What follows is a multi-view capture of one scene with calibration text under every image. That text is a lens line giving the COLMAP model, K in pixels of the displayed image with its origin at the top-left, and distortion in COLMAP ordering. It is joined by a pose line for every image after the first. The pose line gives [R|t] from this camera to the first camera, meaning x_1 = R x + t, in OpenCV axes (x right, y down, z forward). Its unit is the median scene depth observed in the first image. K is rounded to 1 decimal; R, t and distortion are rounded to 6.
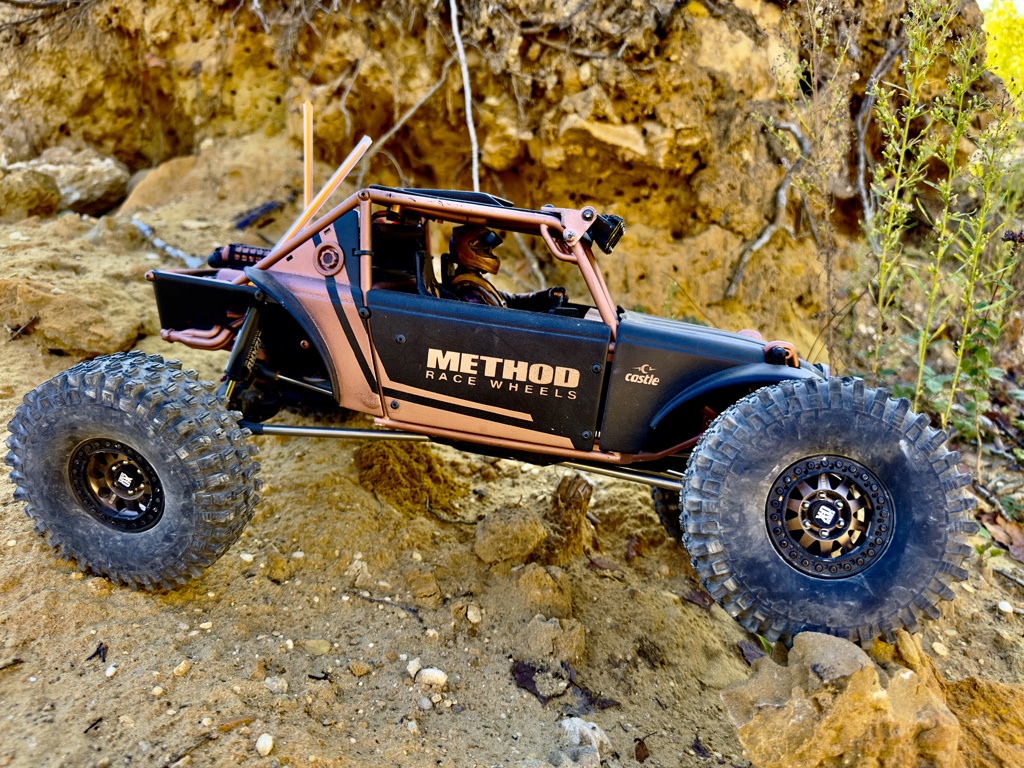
lens RADIAL K [[760.3, 0, 512.0], [0, 760.3, 384.0], [0, 0, 1]] dist [0.004154, -0.000254]
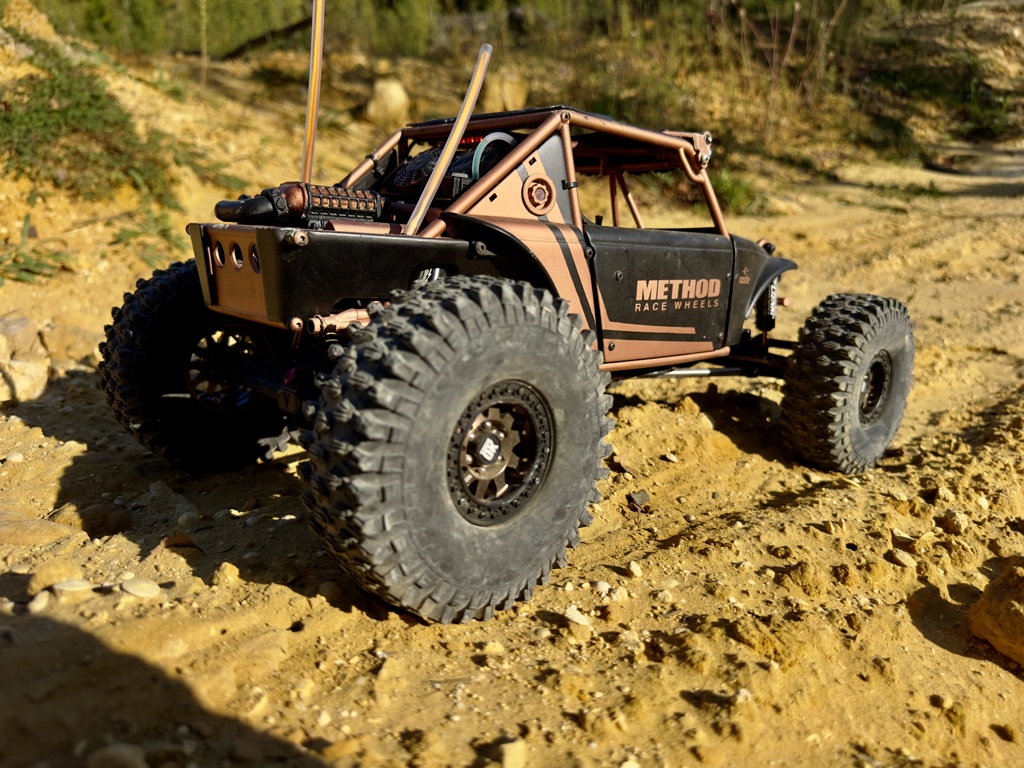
lens RADIAL K [[760.3, 0, 512.0], [0, 760.3, 384.0], [0, 0, 1]] dist [0.004154, -0.000254]
pose [[0.629194, -0.243725, 0.738047, -0.970131], [0.171232, 0.969700, 0.174247, -0.116769], [-0.758152, 0.016742, 0.651863, 0.490359]]
